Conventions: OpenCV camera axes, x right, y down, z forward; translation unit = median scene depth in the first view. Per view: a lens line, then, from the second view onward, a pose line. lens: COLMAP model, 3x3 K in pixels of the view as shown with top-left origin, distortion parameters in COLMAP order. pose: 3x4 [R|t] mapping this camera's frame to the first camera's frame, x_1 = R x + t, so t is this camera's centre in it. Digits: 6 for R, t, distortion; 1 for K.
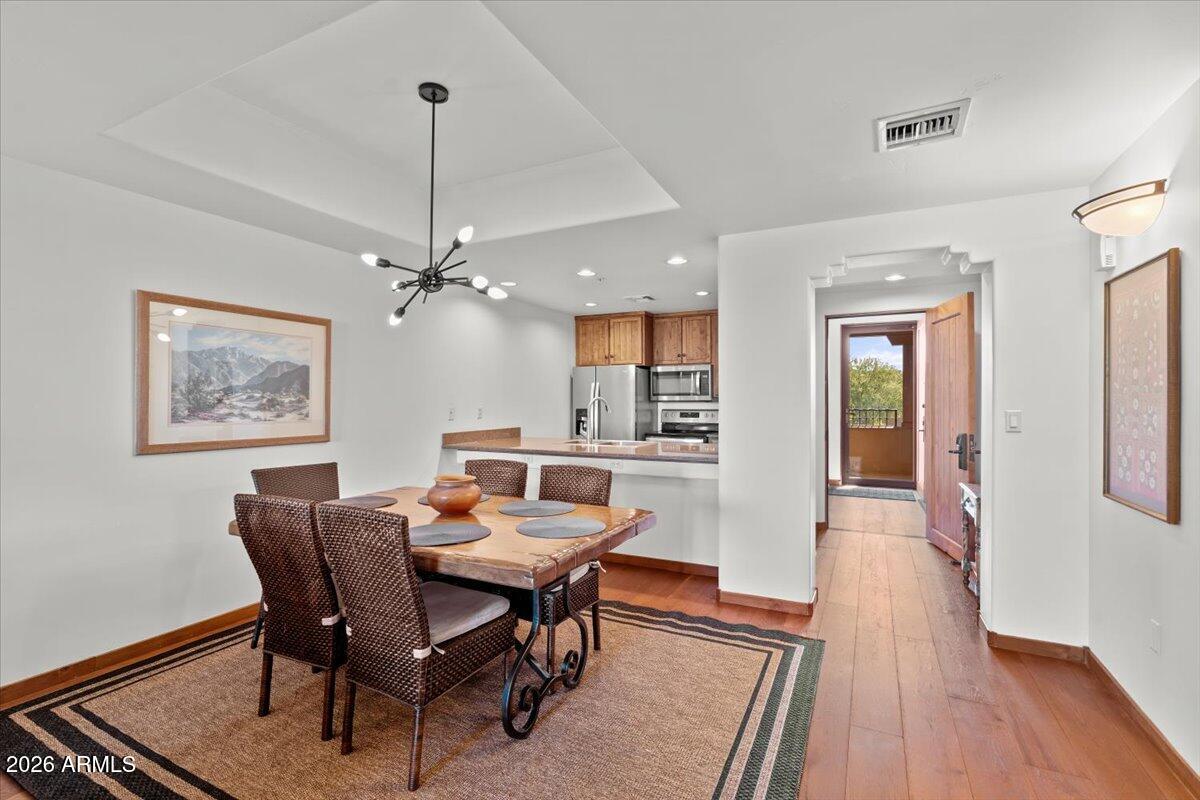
lens RADIAL K [[530.6, 0, 600.0], [0, 530.6, 400.0], [0, 0, 1]] dist [-0.003346, -0.000206]
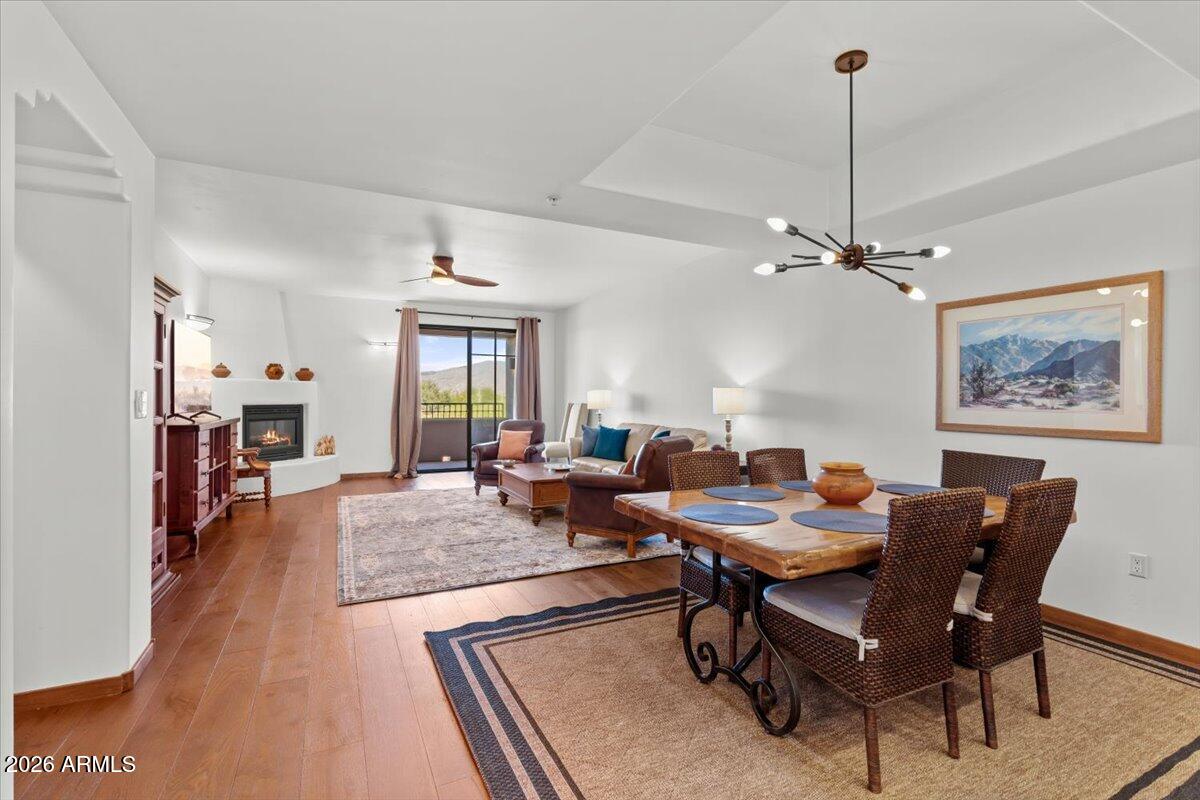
lens RADIAL K [[530.6, 0, 600.0], [0, 530.6, 400.0], [0, 0, 1]] dist [-0.003346, -0.000206]
pose [[-0.592041, -0.002237, -0.805905, 0.570390], [-0.006649, 0.999976, 0.002110, 0.027633], [0.805881, 0.006608, -0.592041, 0.931131]]
